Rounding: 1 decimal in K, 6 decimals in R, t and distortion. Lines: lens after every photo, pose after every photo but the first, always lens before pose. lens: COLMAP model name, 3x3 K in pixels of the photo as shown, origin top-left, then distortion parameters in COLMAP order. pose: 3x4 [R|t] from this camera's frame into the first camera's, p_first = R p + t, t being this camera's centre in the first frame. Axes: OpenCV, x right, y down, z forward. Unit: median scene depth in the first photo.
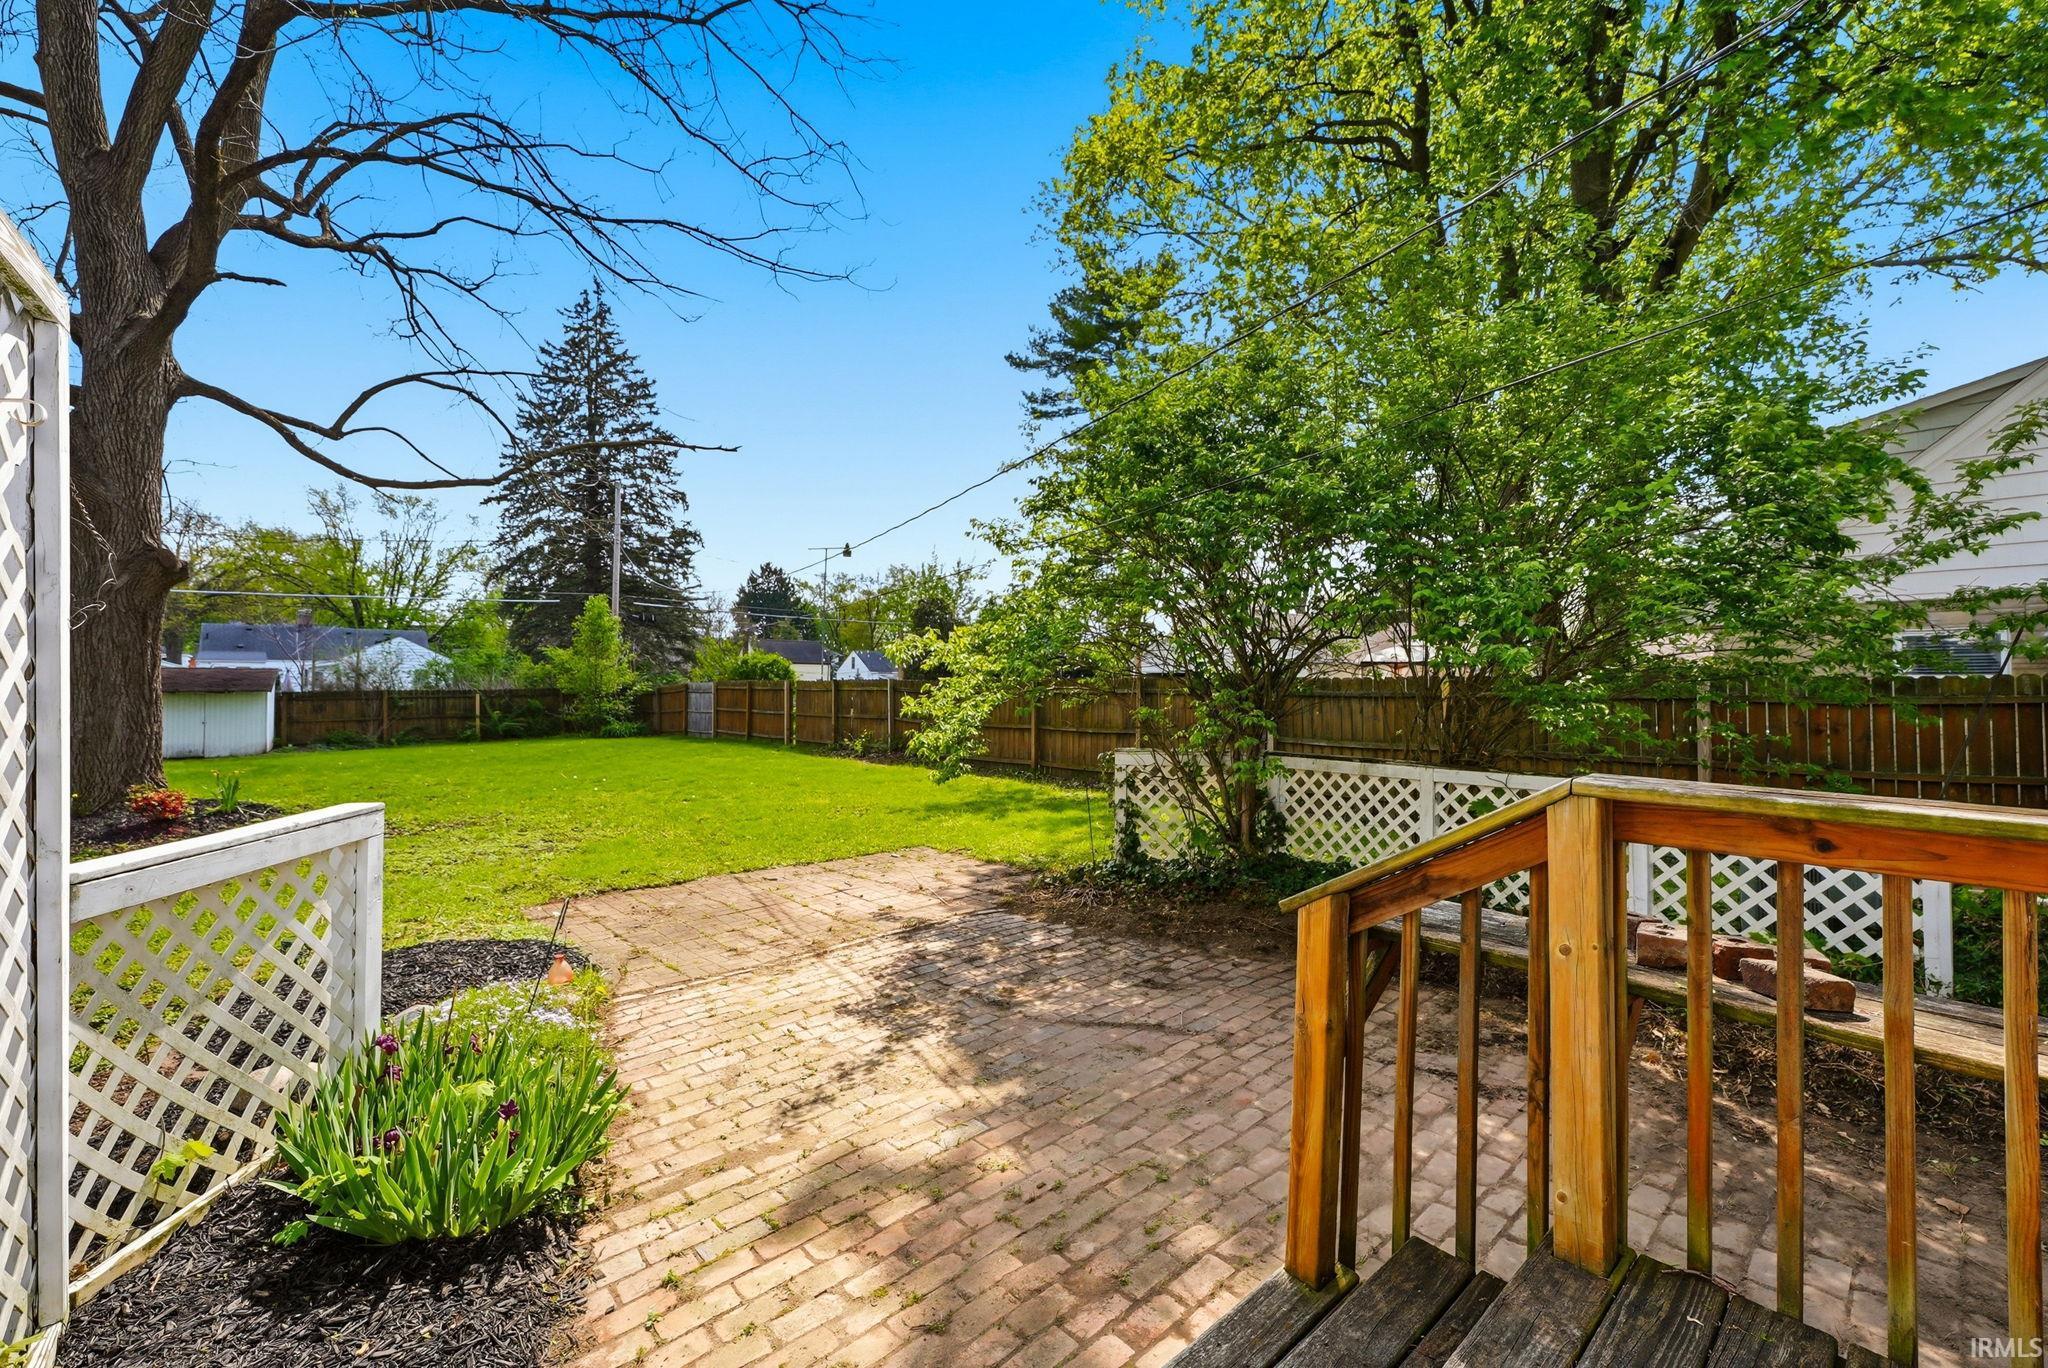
lens RADIAL K [[825.8, 0, 1016.2], [0, 825.8, 683.9], [0, 0, 1]] dist [-0.008956, 0.001069]
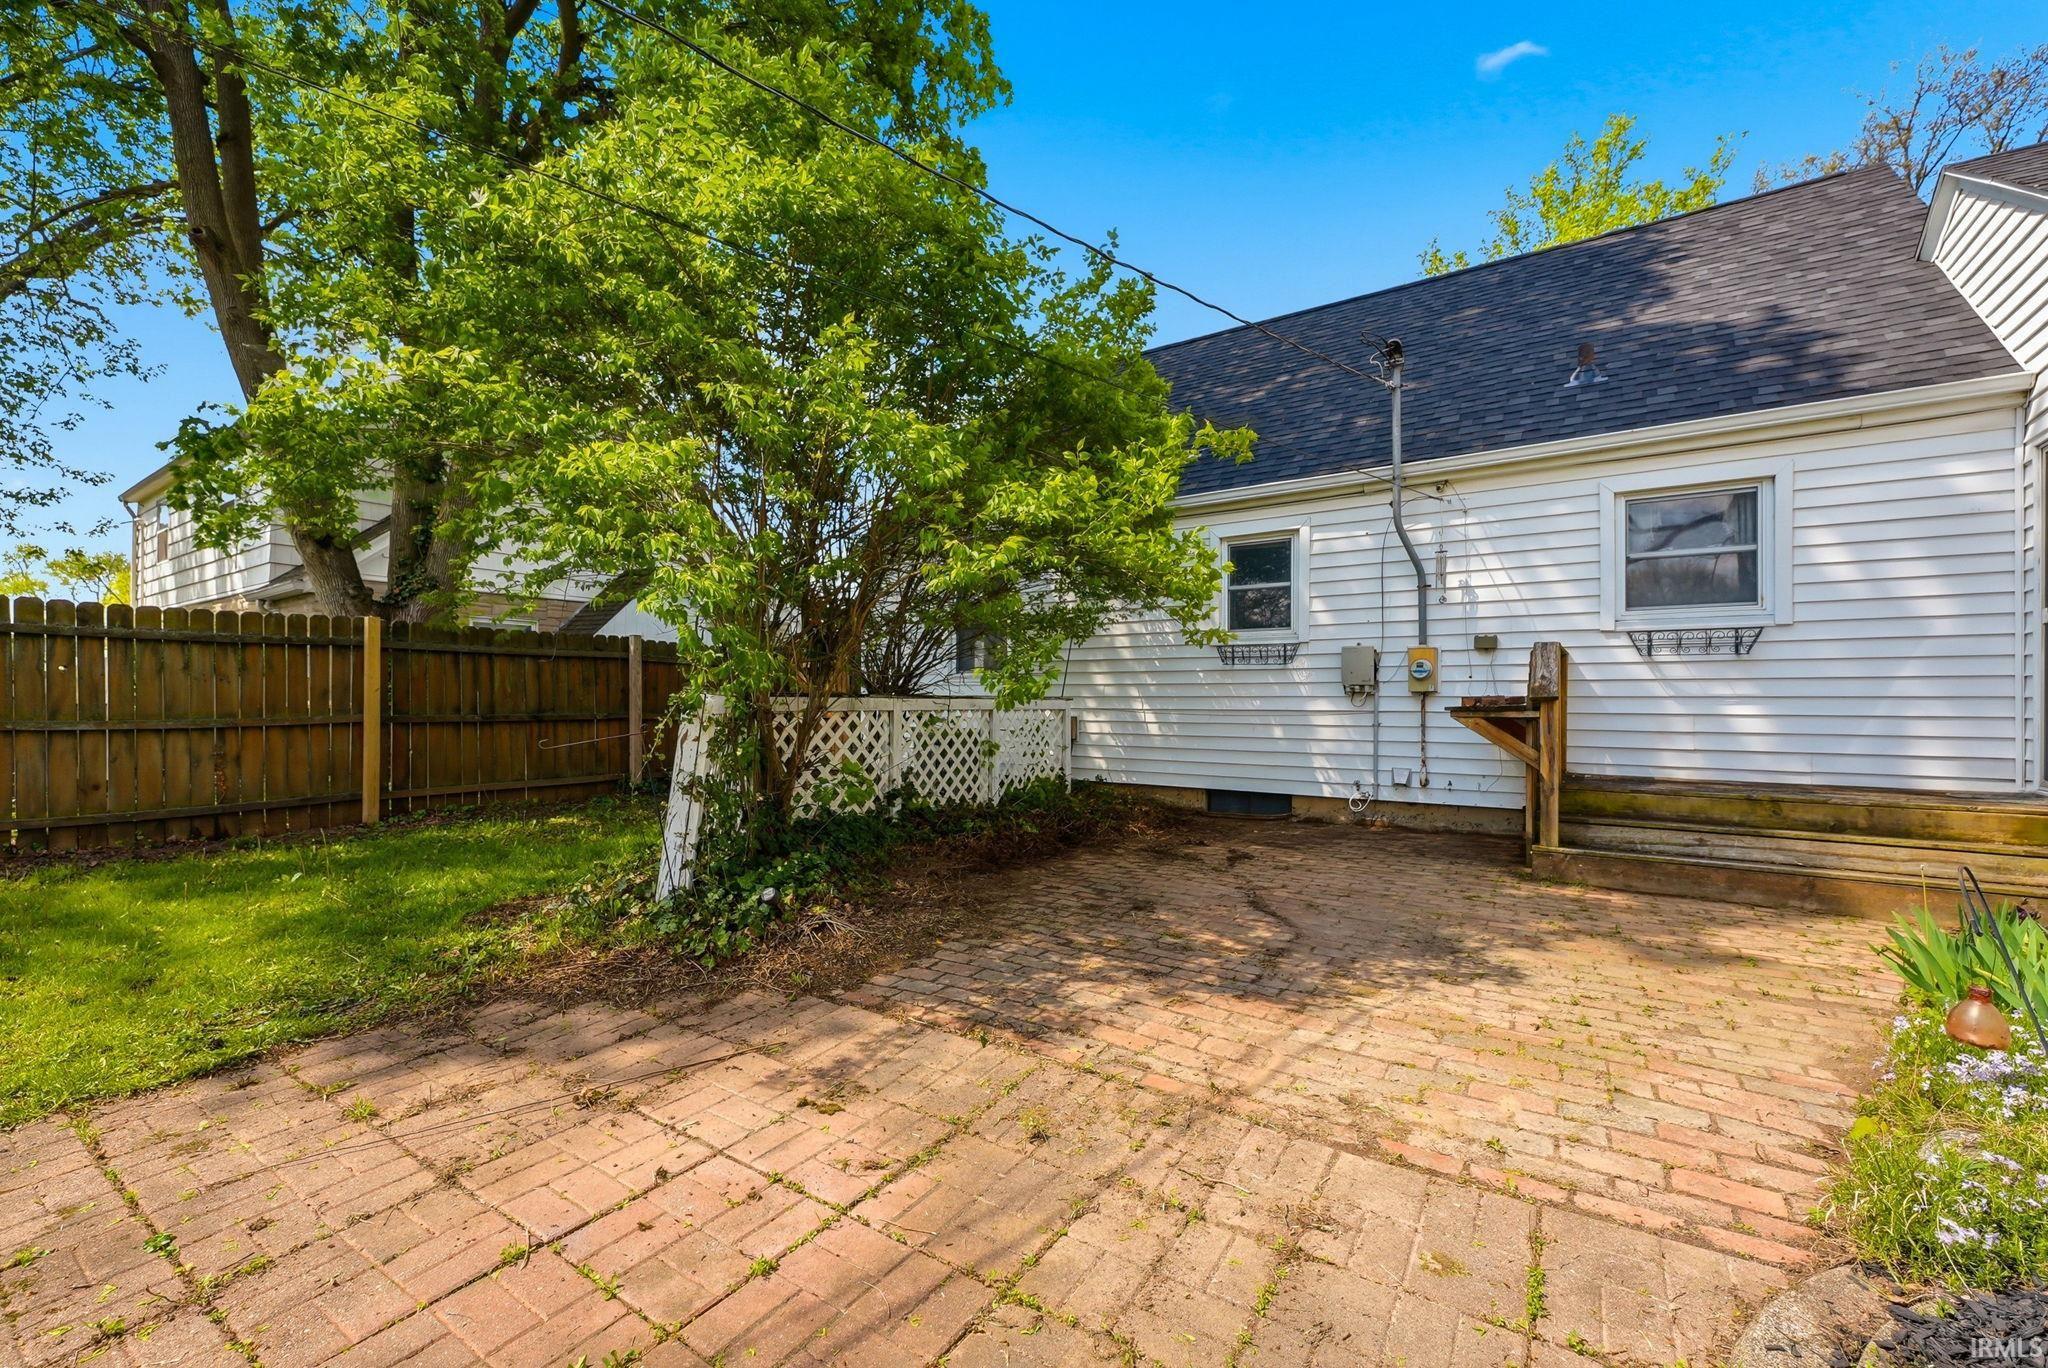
lens RADIAL K [[825.8, 0, 1018.2], [0, 825.8, 693.5], [0, 0, 1]] dist [-0.008956, 0.001069]
pose [[-0.241507, 0.013516, 0.970305, -0.629522], [-0.002486, 0.999891, -0.014547, 0.112117], [-0.970396, -0.005925, -0.241447, 1.180480]]
